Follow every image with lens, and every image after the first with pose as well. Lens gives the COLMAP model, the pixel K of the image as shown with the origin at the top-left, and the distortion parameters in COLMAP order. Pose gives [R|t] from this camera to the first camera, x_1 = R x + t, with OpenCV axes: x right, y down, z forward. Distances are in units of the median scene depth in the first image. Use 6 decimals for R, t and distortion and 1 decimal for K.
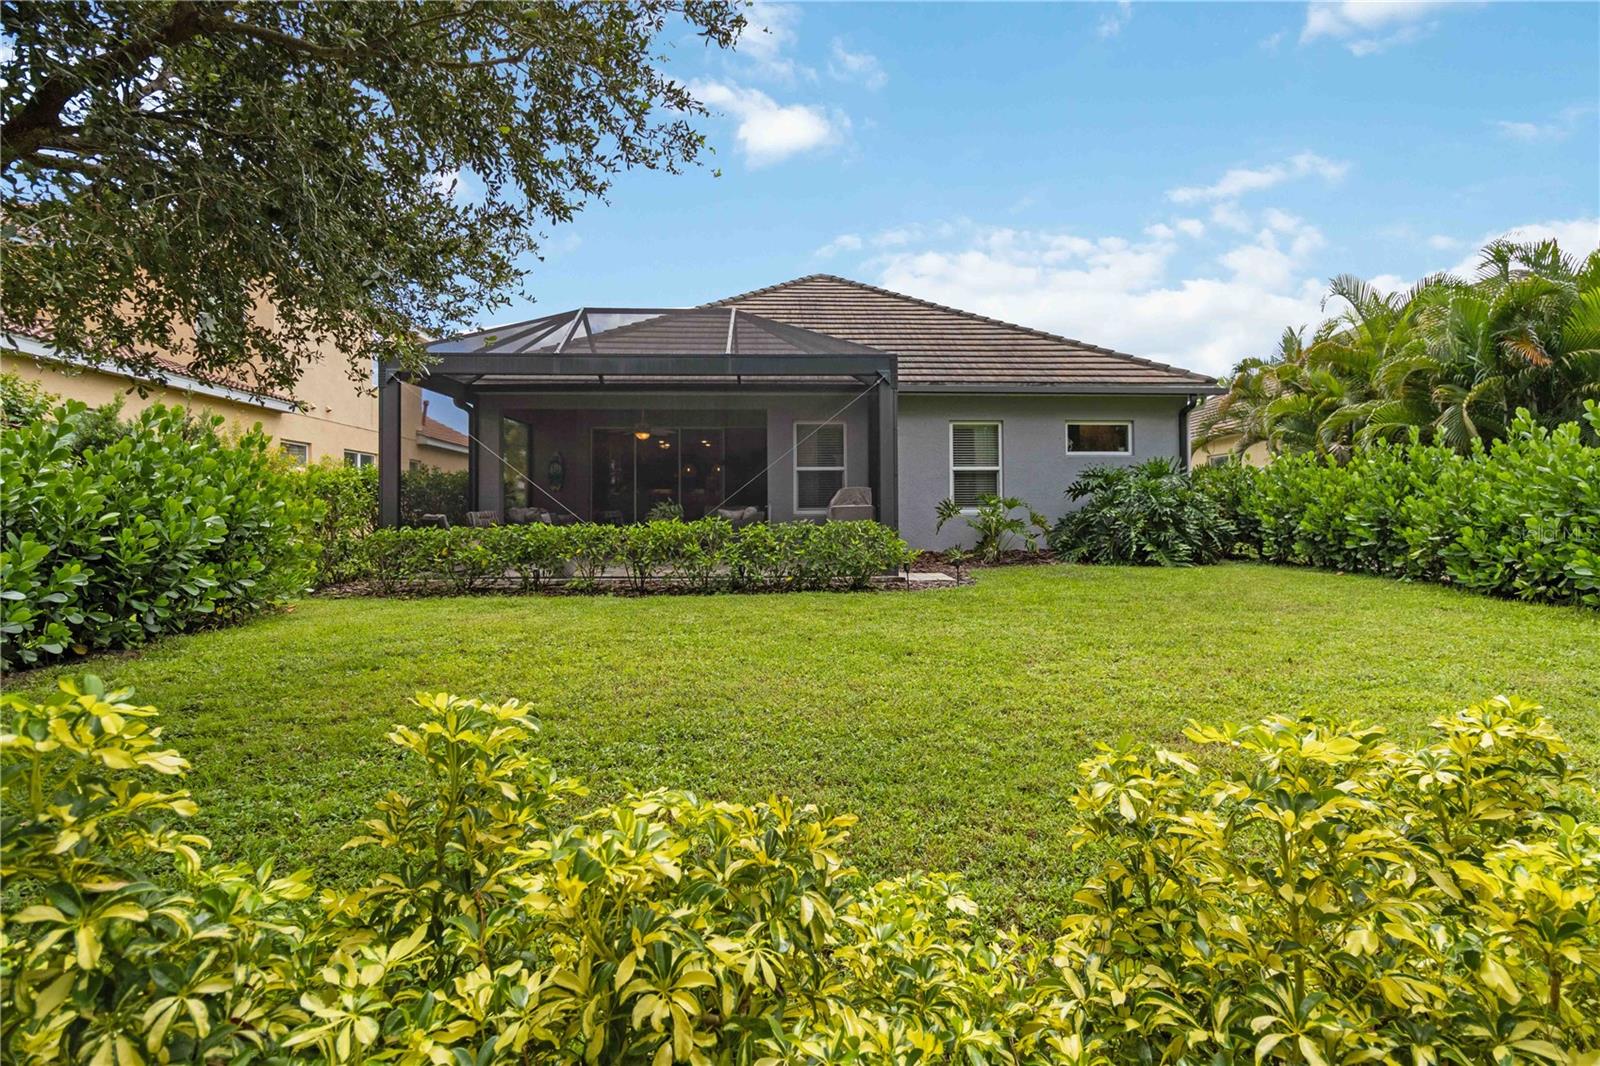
lens RADIAL K [[745.0, 0, 796.6], [0, 745.0, 519.5], [0, 0, 1]] dist [0.006406, 0.001004]
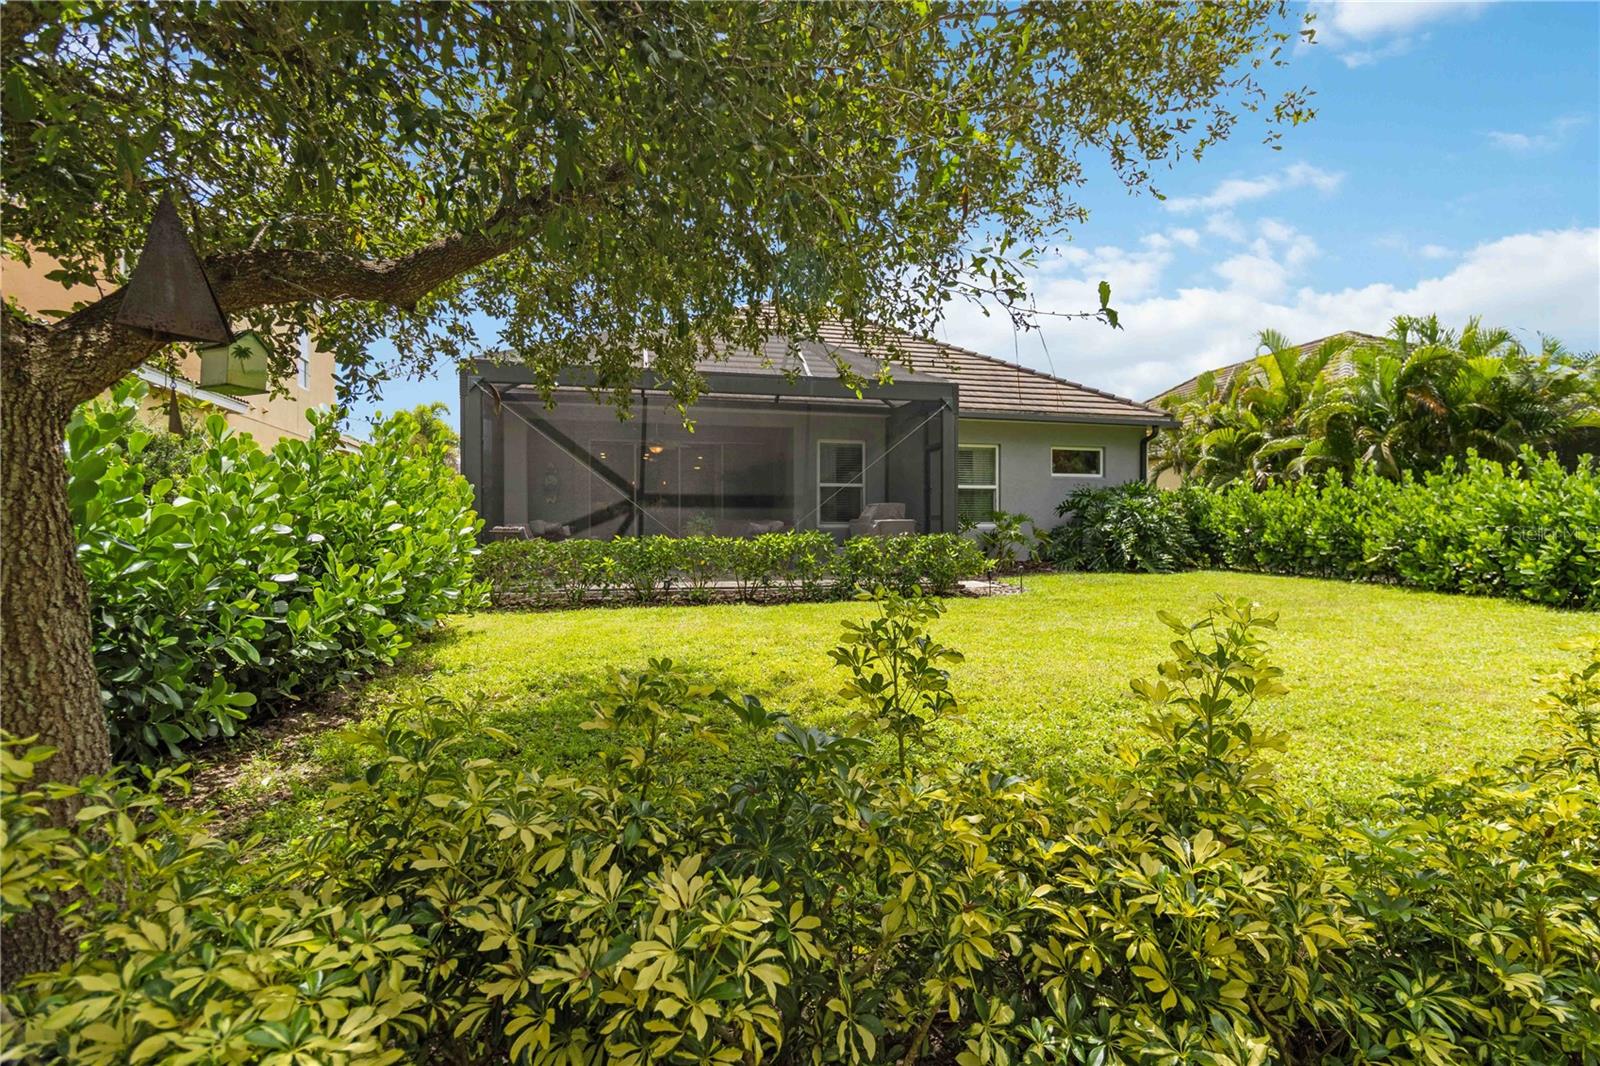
lens RADIAL K [[745.0, 0, 803.4], [0, 745.0, 544.0], [0, 0, 1]] dist [0.006406, 0.001004]
pose [[0.977918, -0.001466, 0.208985, -0.250930], [-0.001426, 0.999905, 0.013684, 0.001303], [-0.208986, -0.013680, 0.977823, -0.028503]]
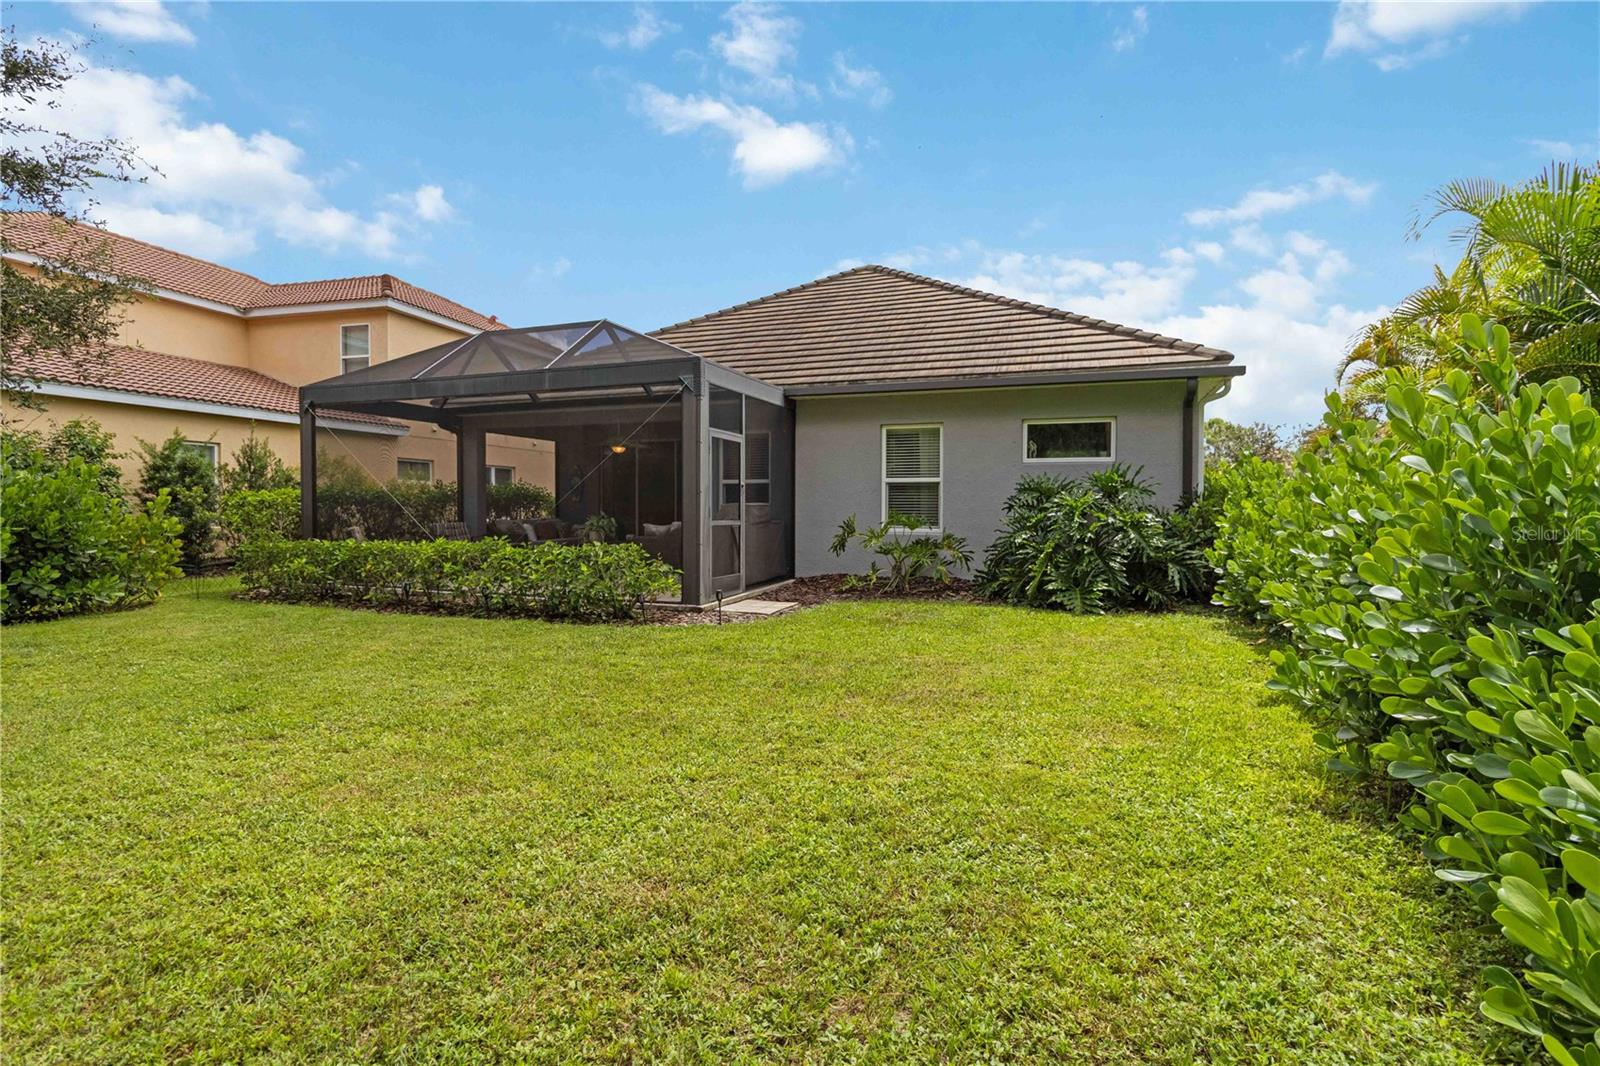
lens RADIAL K [[745.0, 0, 801.0], [0, 745.0, 521.0], [0, 0, 1]] dist [0.006406, 0.001004]
pose [[0.926640, 0.012331, -0.375749, 0.455298], [-0.012027, 0.999923, 0.003153, -0.024085], [0.375758, 0.001597, 0.926716, 0.175455]]
